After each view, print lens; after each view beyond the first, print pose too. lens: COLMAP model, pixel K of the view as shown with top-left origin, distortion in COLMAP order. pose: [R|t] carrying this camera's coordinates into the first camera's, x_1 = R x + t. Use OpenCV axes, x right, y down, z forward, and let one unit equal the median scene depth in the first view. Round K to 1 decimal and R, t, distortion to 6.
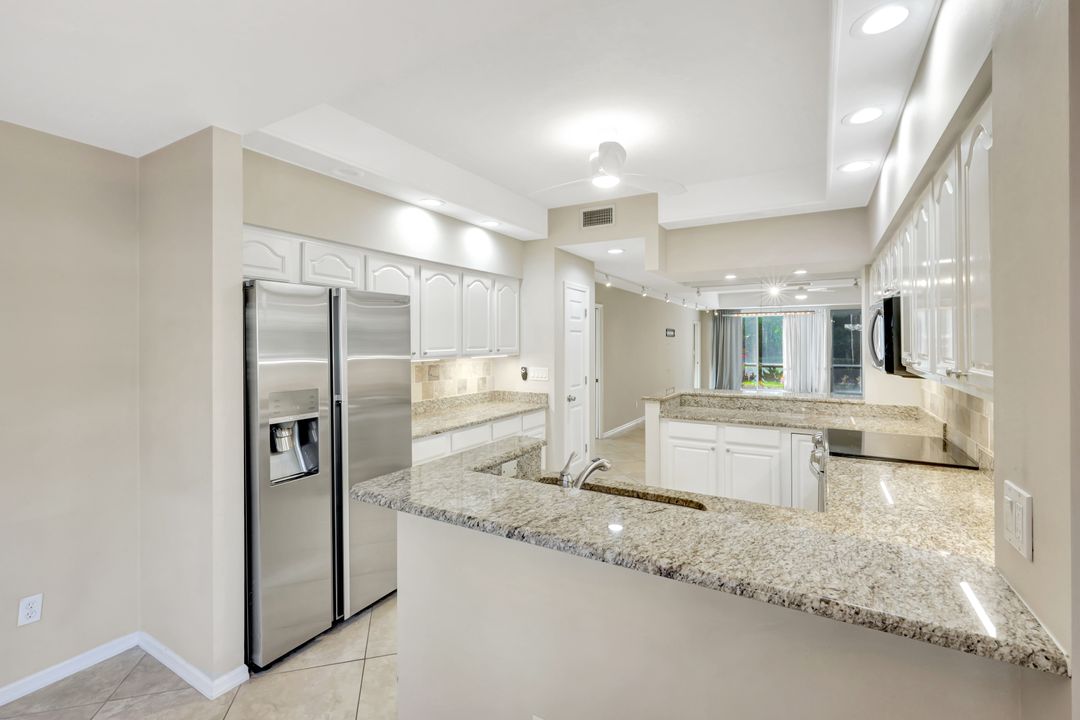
lens RADIAL K [[471.1, 0, 538.8], [0, 471.1, 339.8], [0, 0, 1]] dist [-0.001266, -0.000031]
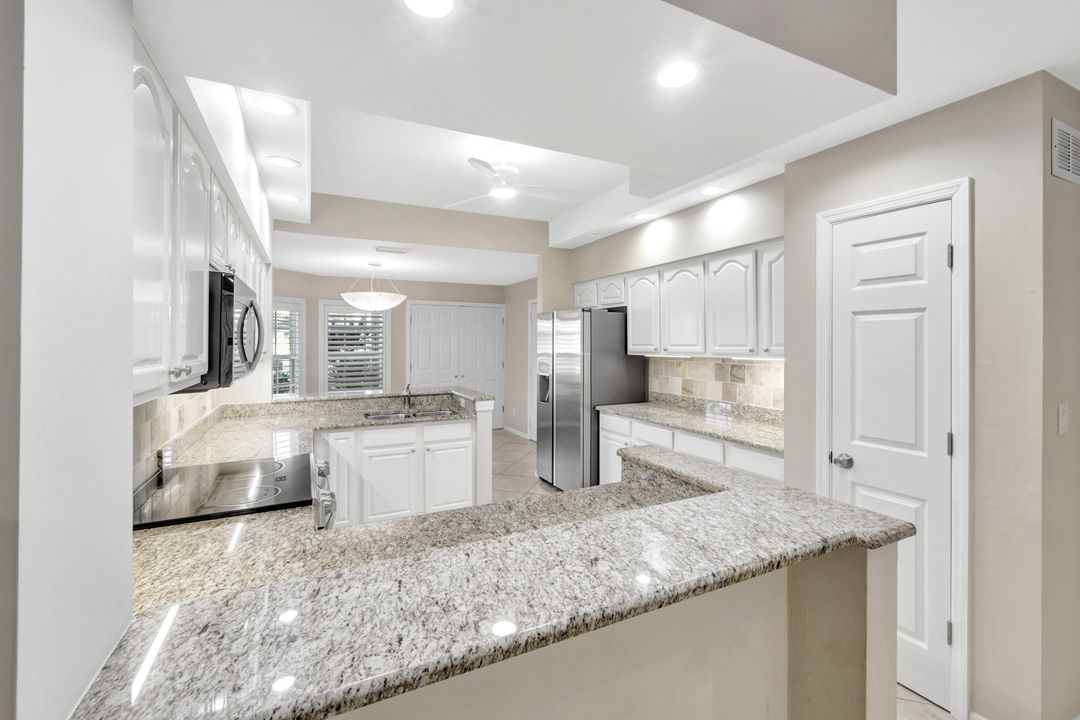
lens RADIAL K [[471.1, 0, 538.8], [0, 471.1, 339.8], [0, 0, 1]] dist [-0.001266, -0.000031]
pose [[-0.540969, 0.001762, -0.841041, 0.709960], [0.007911, 0.999964, -0.002993, 0.006211], [0.841005, -0.008272, -0.540964, 1.152842]]
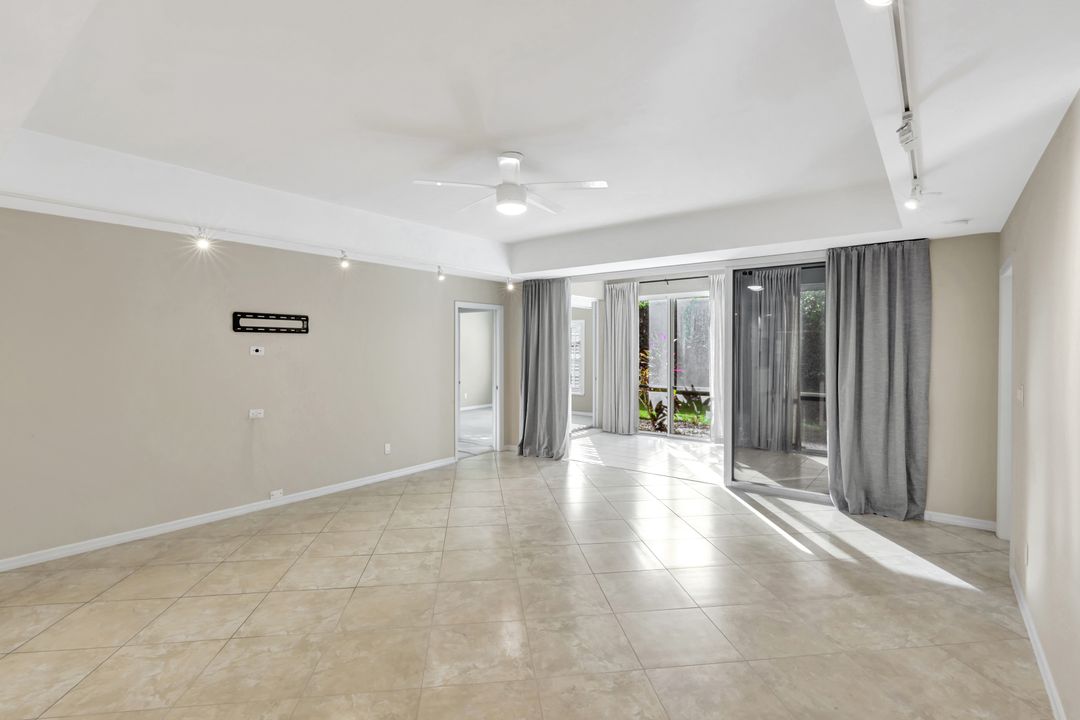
lens RADIAL K [[508.1, 0, 538.4], [0, 508.1, 348.1], [0, 0, 1]] dist [-0.001369, -0.000271]
pose [[0.991491, 0.001984, -0.130159, 1.474086], [-0.001010, 0.999971, 0.007547, 0.009333], [0.130170, -0.007351, 0.991464, 1.536725]]
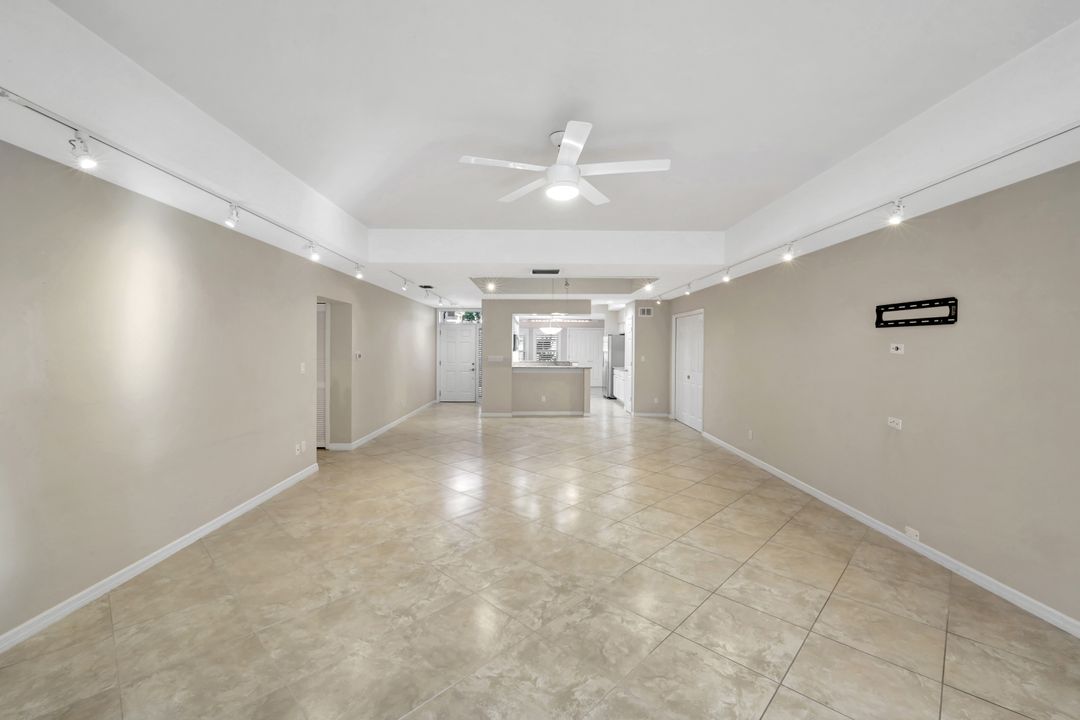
lens RADIAL K [[444.7, 0, 538.4], [0, 444.7, 351.6], [0, 0, 1]] dist [-0.001517, 0.000321]
pose [[-0.855592, 0.003537, -0.517639, 1.706341], [-0.000832, 0.999966, 0.008208, 0.023705], [0.517650, 0.007453, -0.855560, 2.934733]]
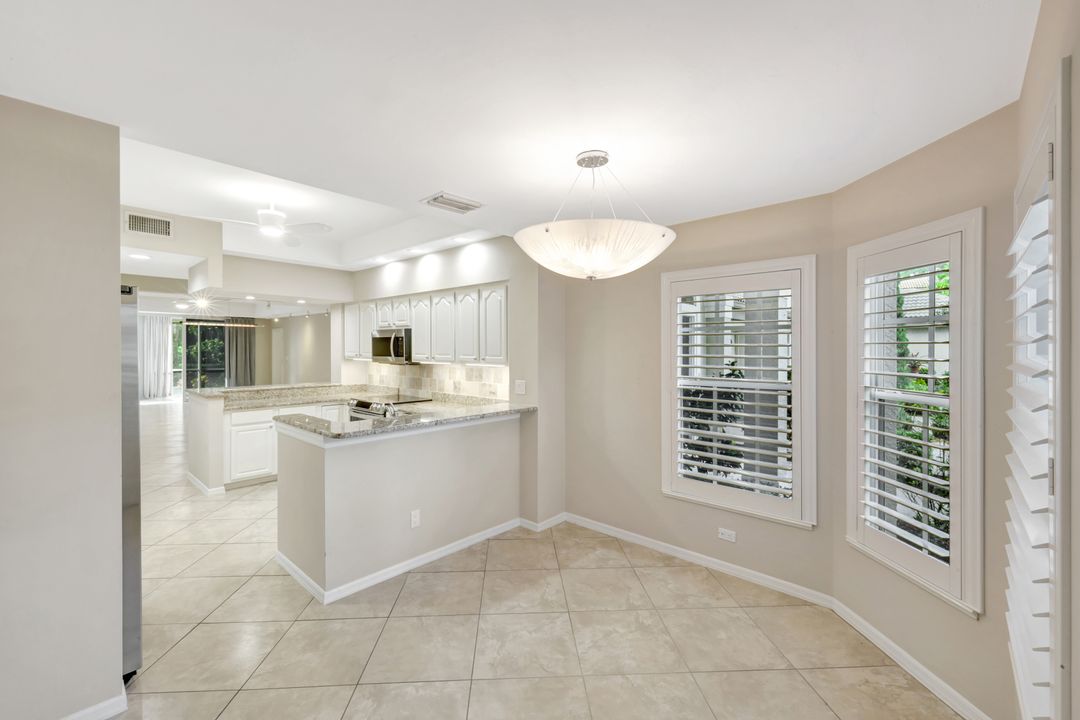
lens RADIAL K [[444.7, 0, 538.4], [0, 444.7, 351.6], [0, 0, 1]] dist [-0.001517, 0.000321]
pose [[0.195425, -0.001407, 0.980718, -0.675146], [-0.011097, 0.999932, 0.003646, 0.000346], [-0.980656, -0.011595, 0.195396, -0.007467]]
